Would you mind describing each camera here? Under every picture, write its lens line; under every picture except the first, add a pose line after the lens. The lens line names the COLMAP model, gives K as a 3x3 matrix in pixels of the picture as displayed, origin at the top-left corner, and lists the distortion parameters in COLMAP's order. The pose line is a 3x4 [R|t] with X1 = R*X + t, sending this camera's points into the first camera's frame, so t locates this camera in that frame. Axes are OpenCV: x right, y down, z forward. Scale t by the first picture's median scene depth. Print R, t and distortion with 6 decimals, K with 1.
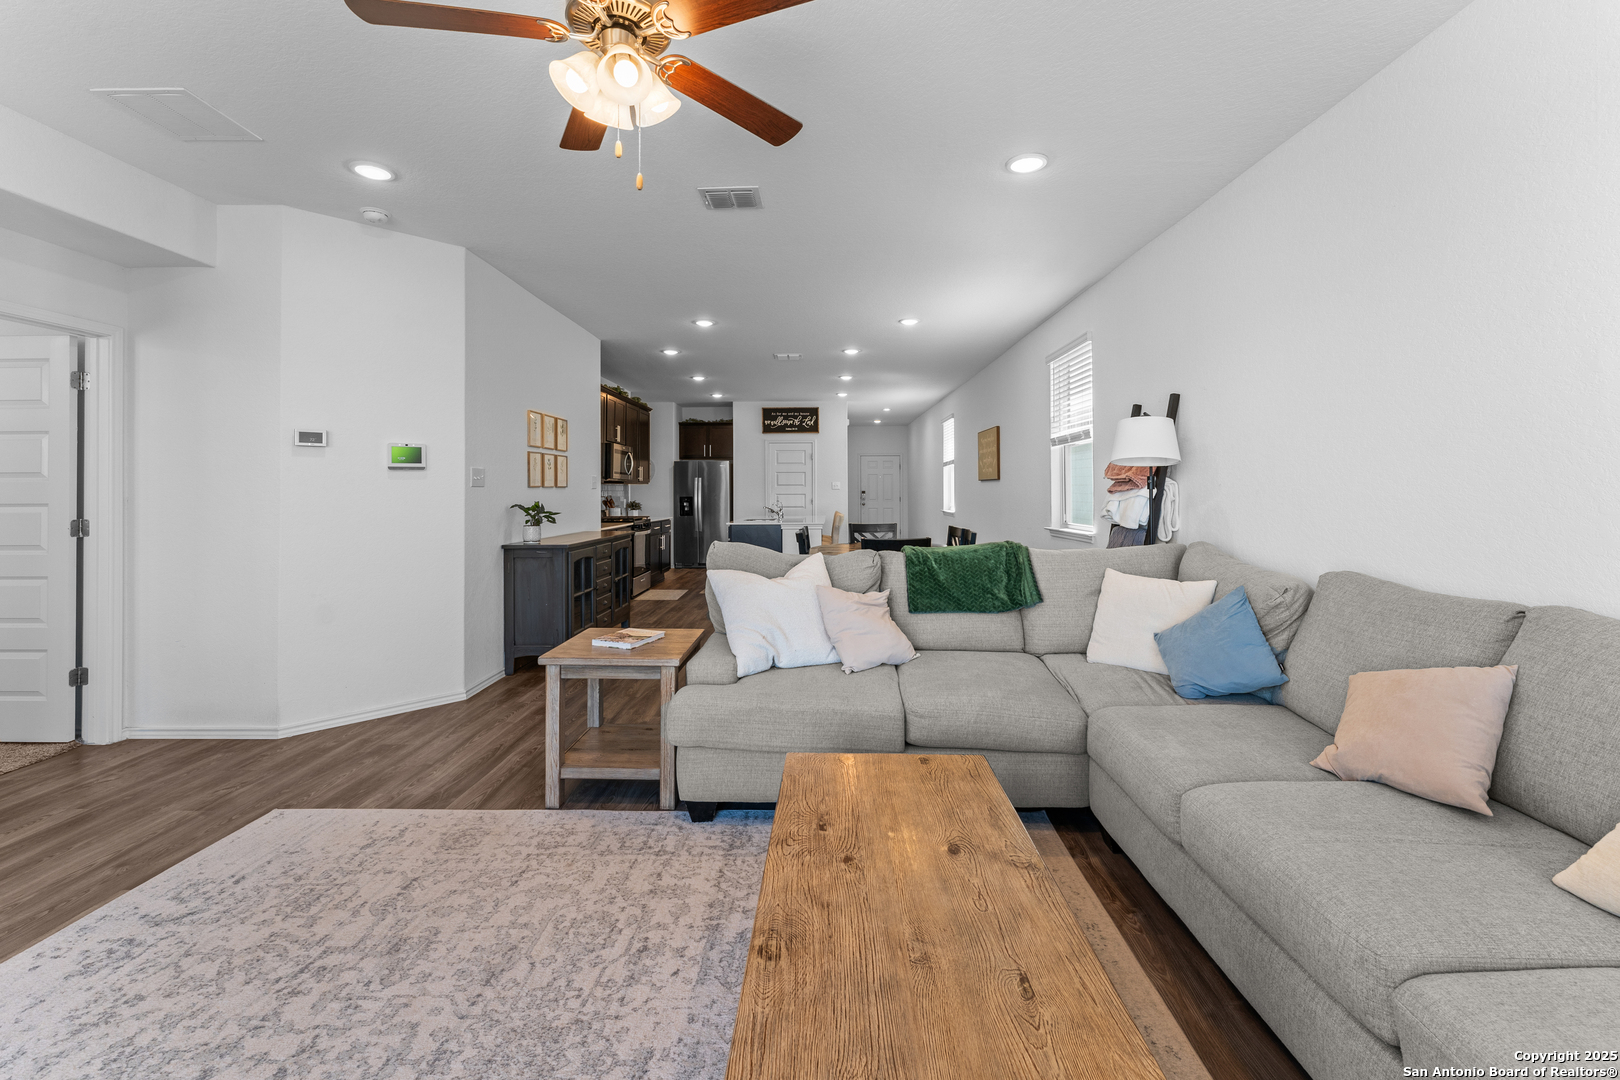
lens RADIAL K [[666.9, 0, 809.8], [0, 666.9, 488.5], [0, 0, 1]] dist [0.000229, -0.000134]
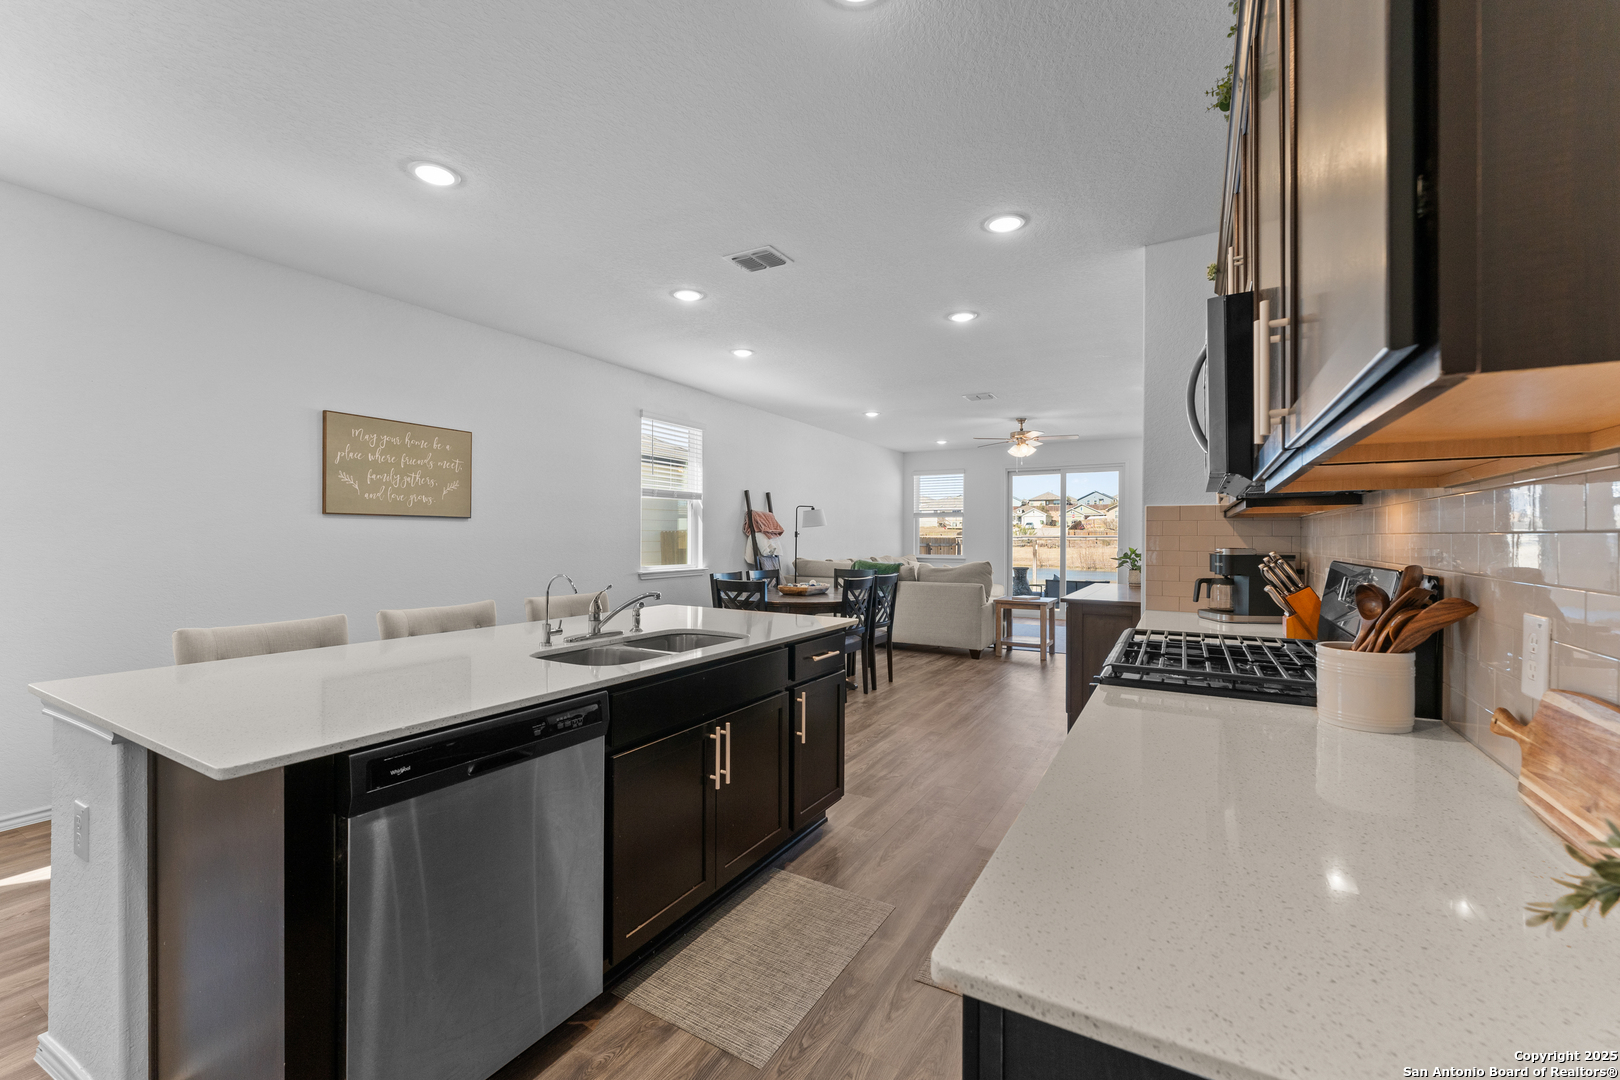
lens RADIAL K [[660.6, 0, 810.0], [0, 660.6, 540.0], [0, 0, 1]] dist [-0.000102, -0.000242]
pose [[-0.873580, -0.003818, 0.486665, -0.295218], [-0.004989, 0.999987, -0.001110, 0.006373], [-0.486654, -0.003397, -0.873588, 1.387901]]
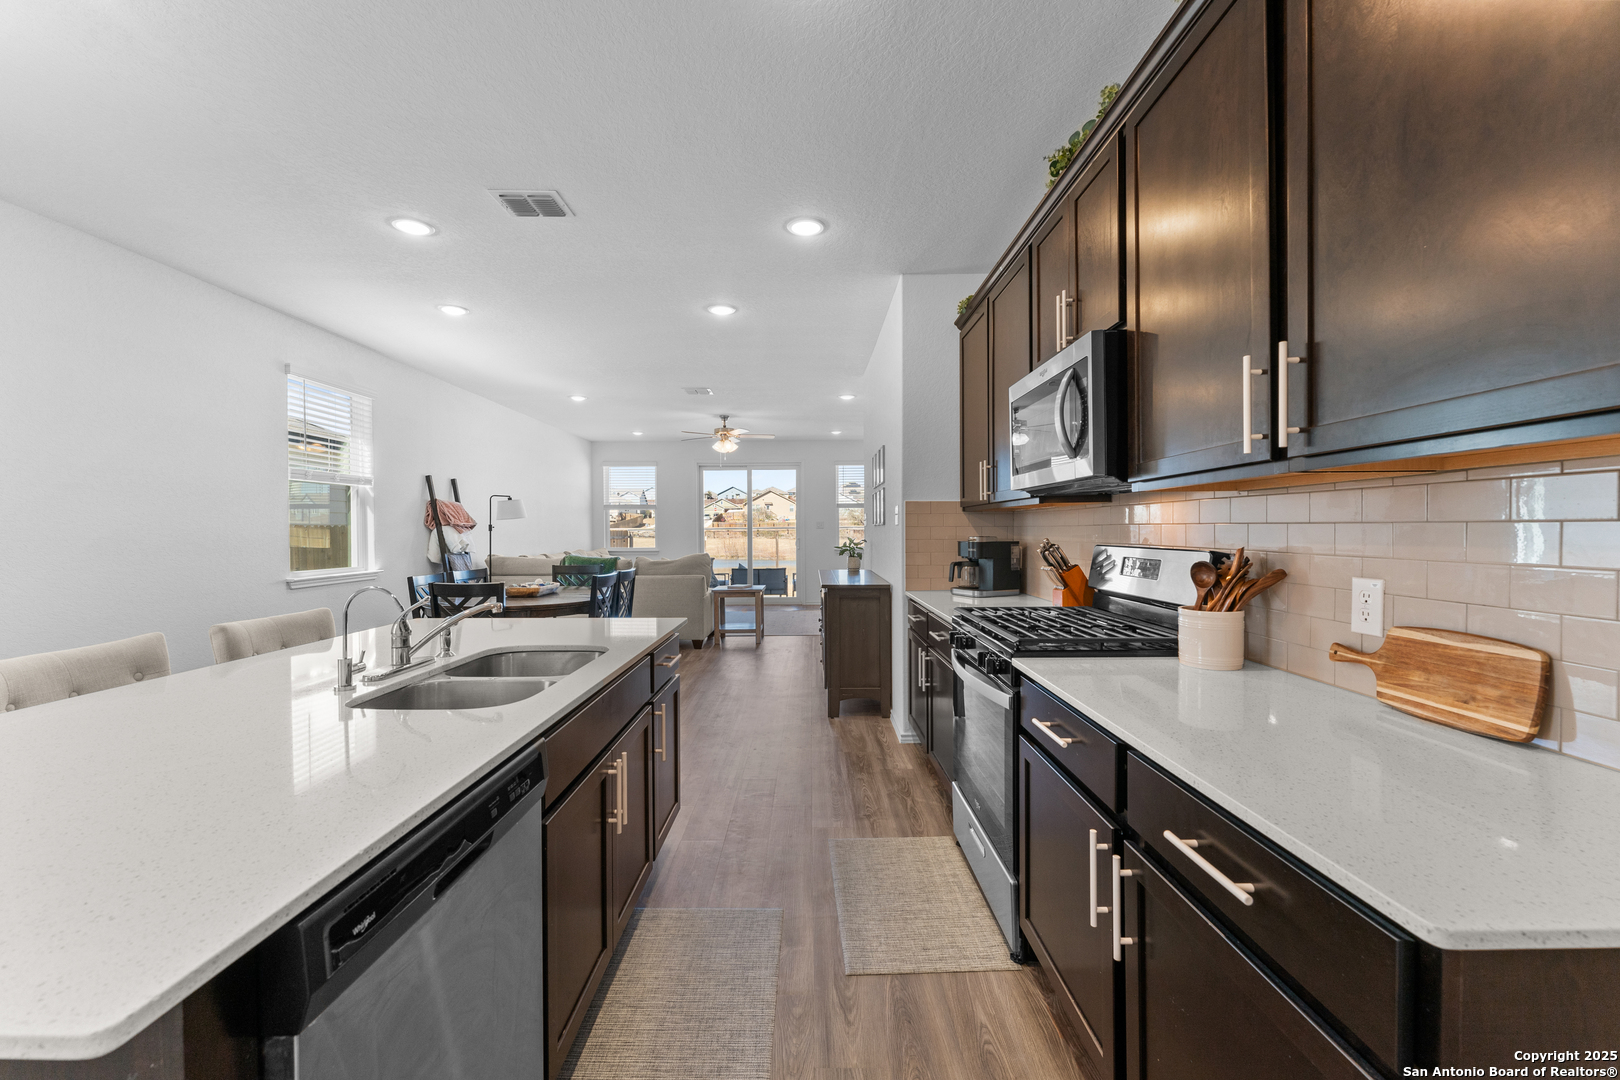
lens RADIAL K [[647.8, 0, 809.0], [0, 647.8, 538.6], [0, 0, 1]] dist [0.000604, 0.000031]
pose [[-0.999805, 0.006529, -0.018615, -0.190098], [0.006356, 0.999936, 0.009357, 0.005833], [0.018675, 0.009236, -0.999783, 1.391586]]
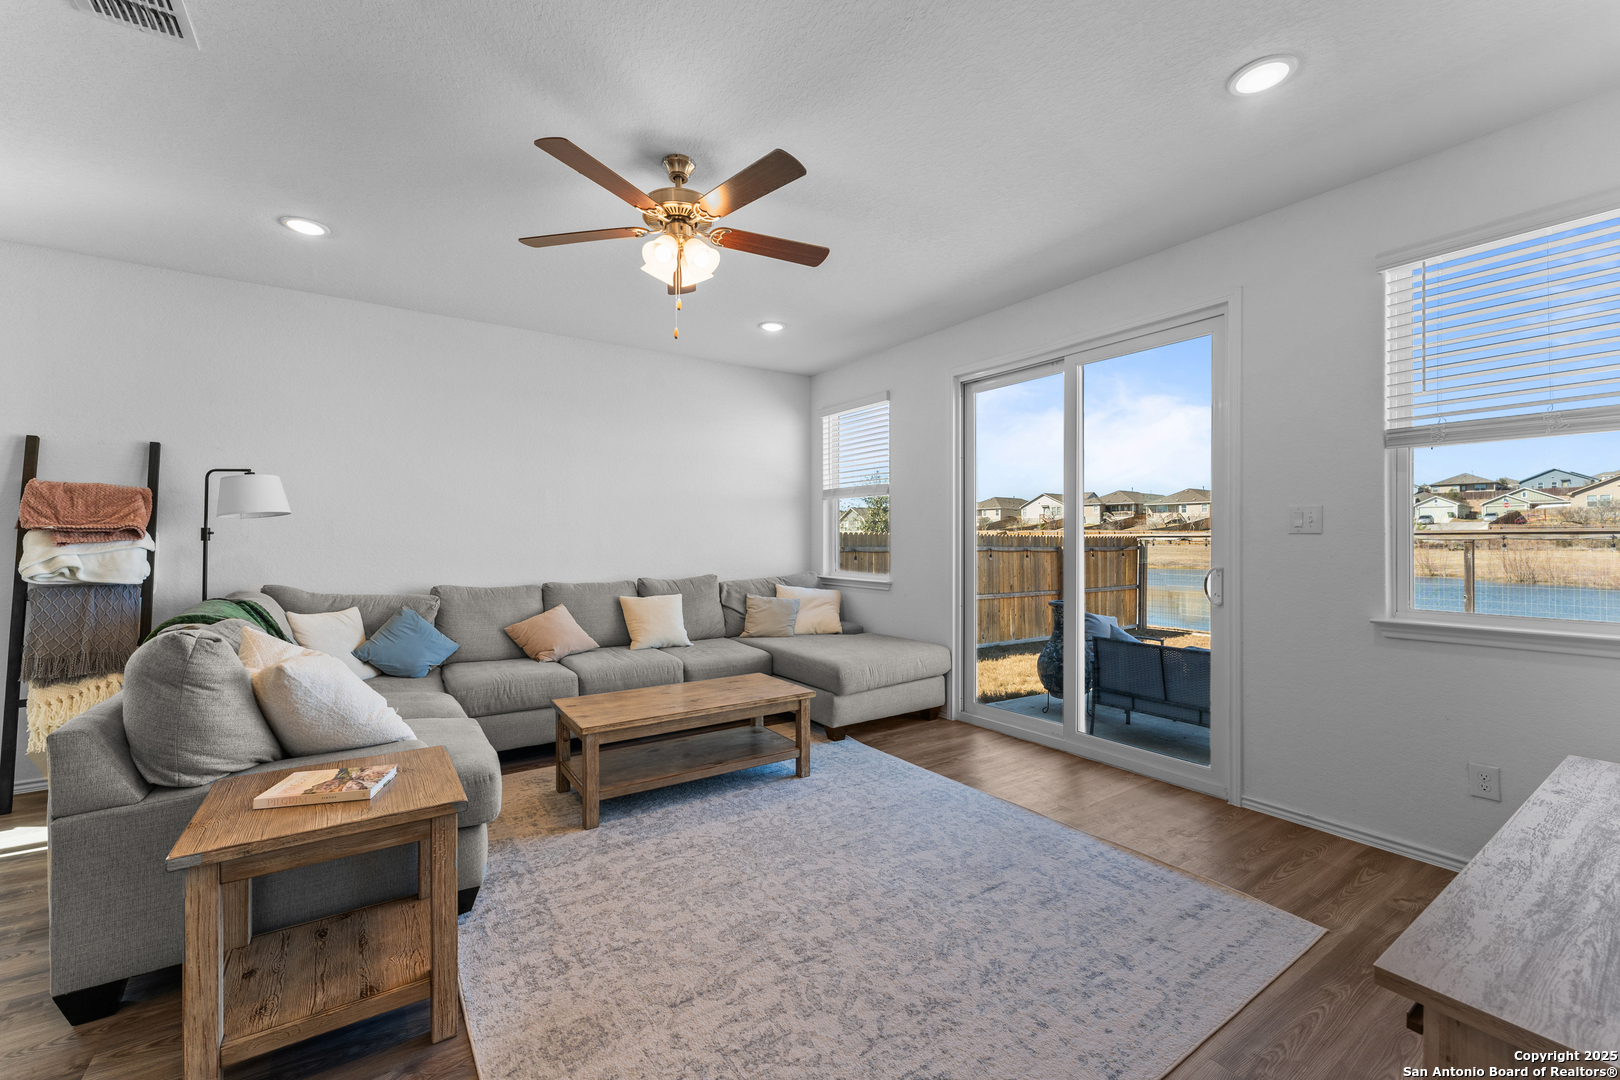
lens RADIAL K [[660.6, 0, 810.0], [0, 660.6, 540.0], [0, 0, 1]] dist [-0.000102, -0.000242]
pose [[-0.580595, 0.001111, 0.814191, -0.392484], [-0.000316, 0.999999, -0.001591, 0.000814], [-0.814192, -0.001181, -0.580594, 0.385450]]
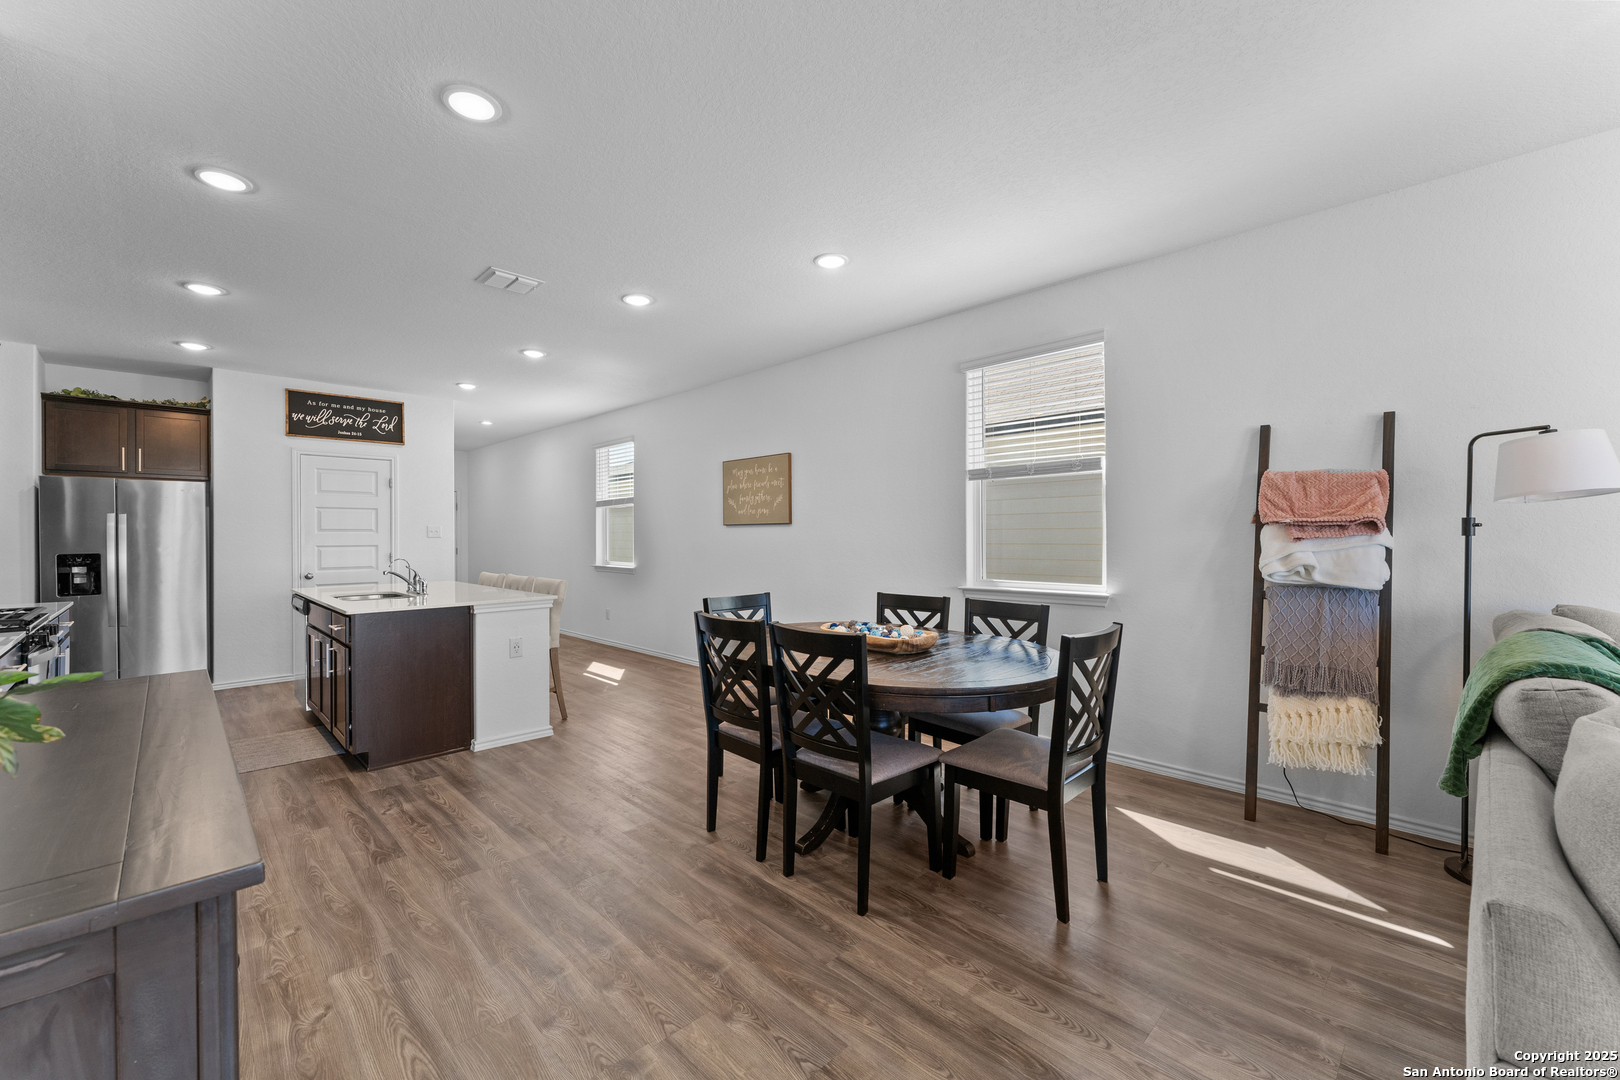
lens RADIAL K [[647.8, 0, 809.0], [0, 647.8, 538.6], [0, 0, 1]] dist [0.000604, 0.000031]
pose [[0.696092, -0.005000, 0.717935, -0.228834], [0.001765, 0.999985, 0.005253, -0.000022], [-0.717950, -0.002389, 0.696091, 0.474534]]
